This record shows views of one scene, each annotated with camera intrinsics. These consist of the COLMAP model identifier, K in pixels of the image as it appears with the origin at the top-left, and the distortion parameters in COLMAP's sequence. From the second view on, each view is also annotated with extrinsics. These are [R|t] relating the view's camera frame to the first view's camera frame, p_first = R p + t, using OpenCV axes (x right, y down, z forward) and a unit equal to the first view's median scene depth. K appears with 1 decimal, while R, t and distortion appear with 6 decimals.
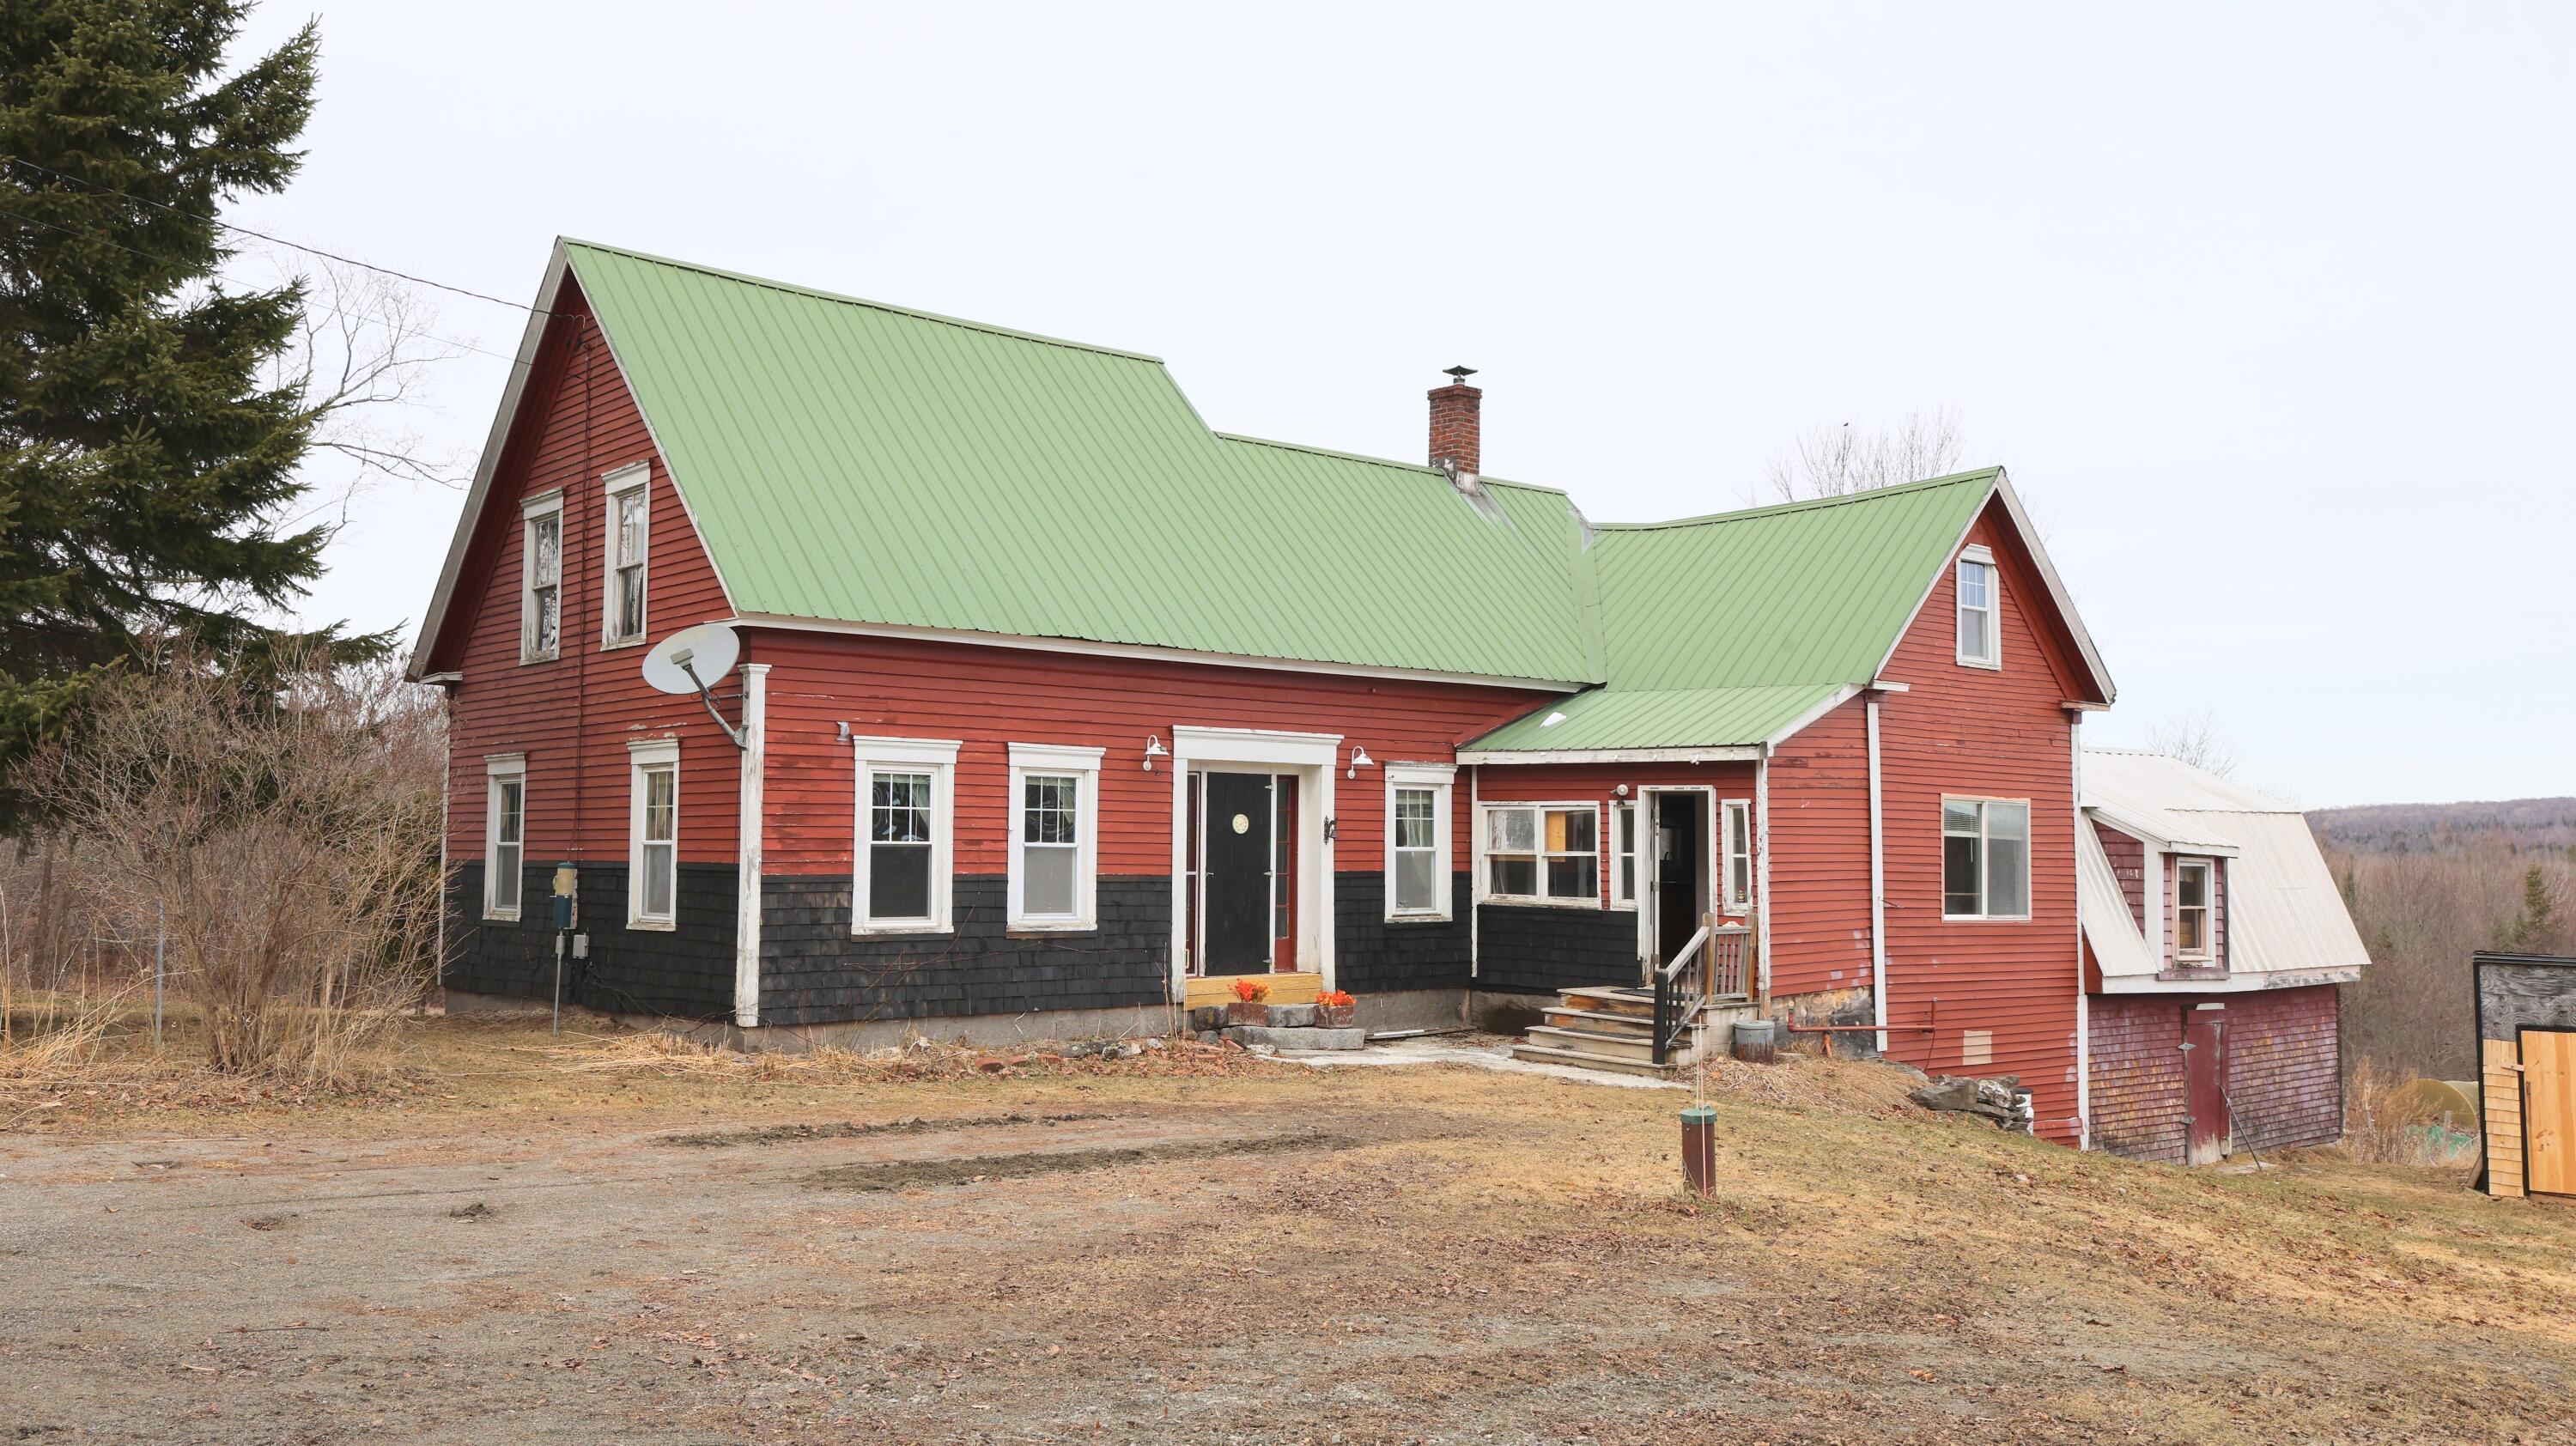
lens RADIAL K [[2124.9, 0, 1277.0], [0, 2124.9, 707.8], [0, 0, 1]] dist [0.025419, -0.004612]
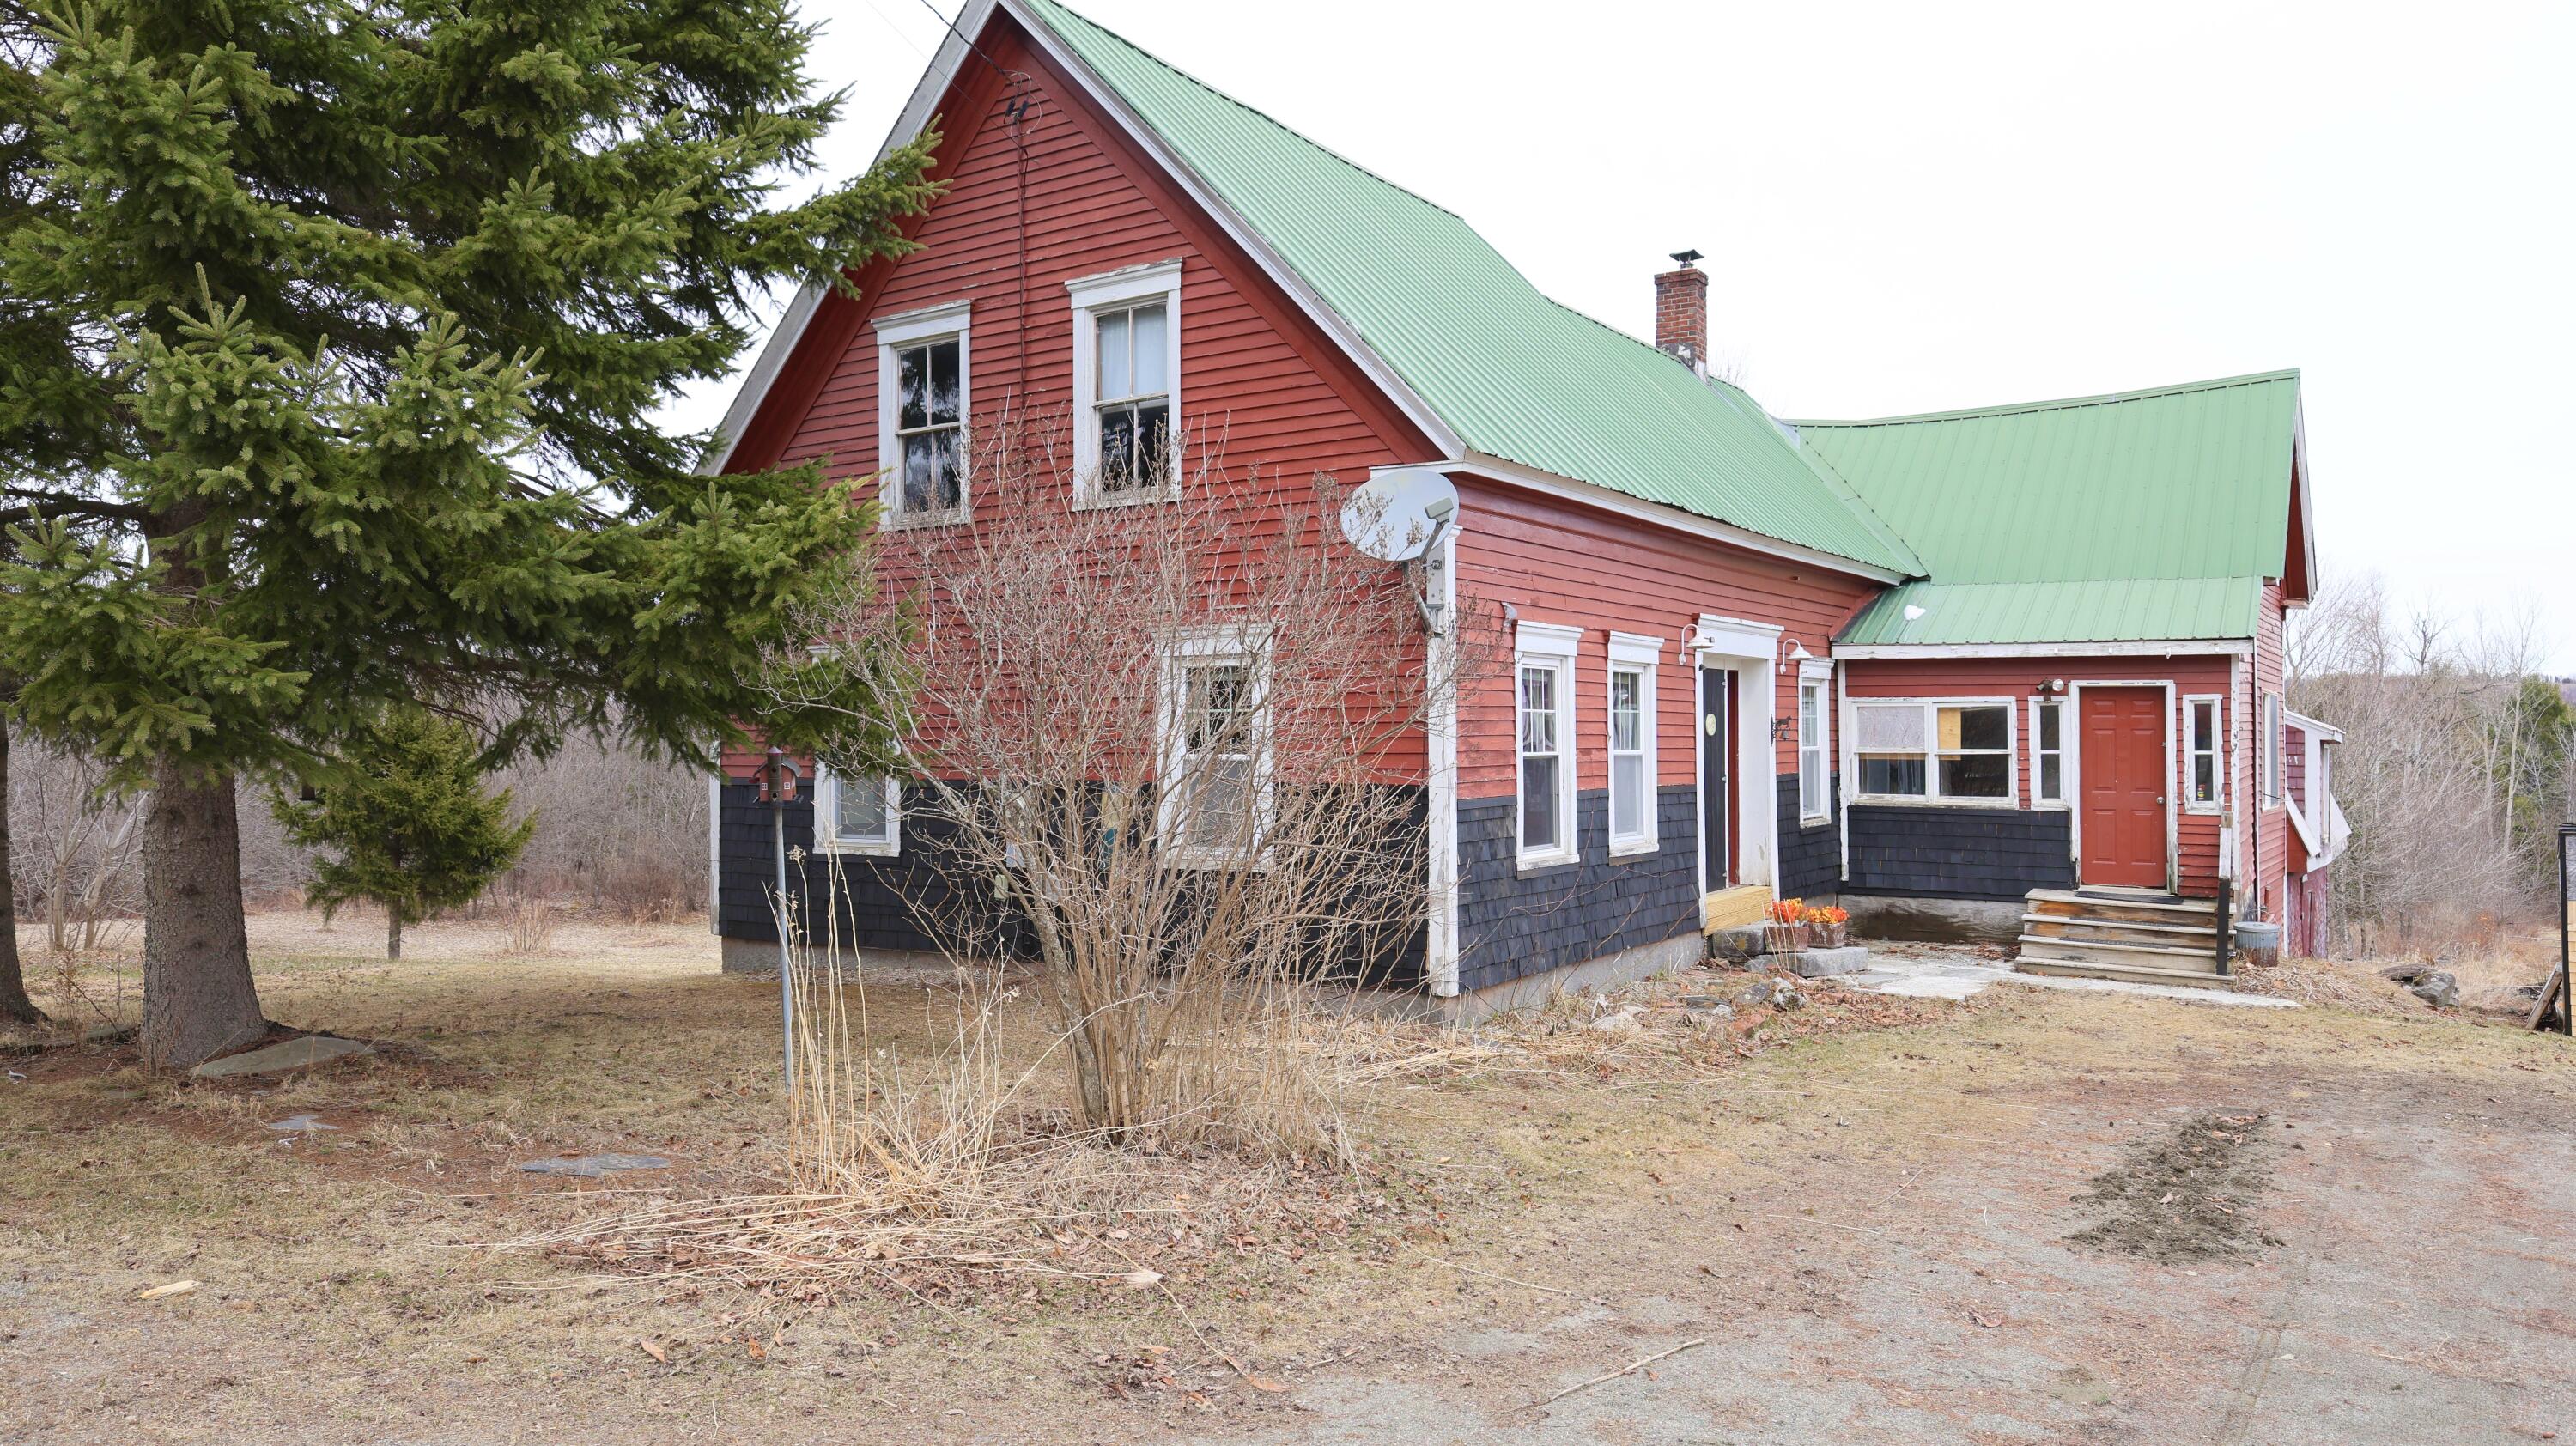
lens RADIAL K [[1736.8, 0, 1277.3], [0, 1736.8, 703.7], [0, 0, 1]] dist [0.013073, 0.004960]
pose [[0.962472, -0.005880, 0.271316, -0.410537], [-0.007968, 0.998722, 0.049911, 0.011272], [-0.271263, -0.050199, 0.961195, 0.359119]]
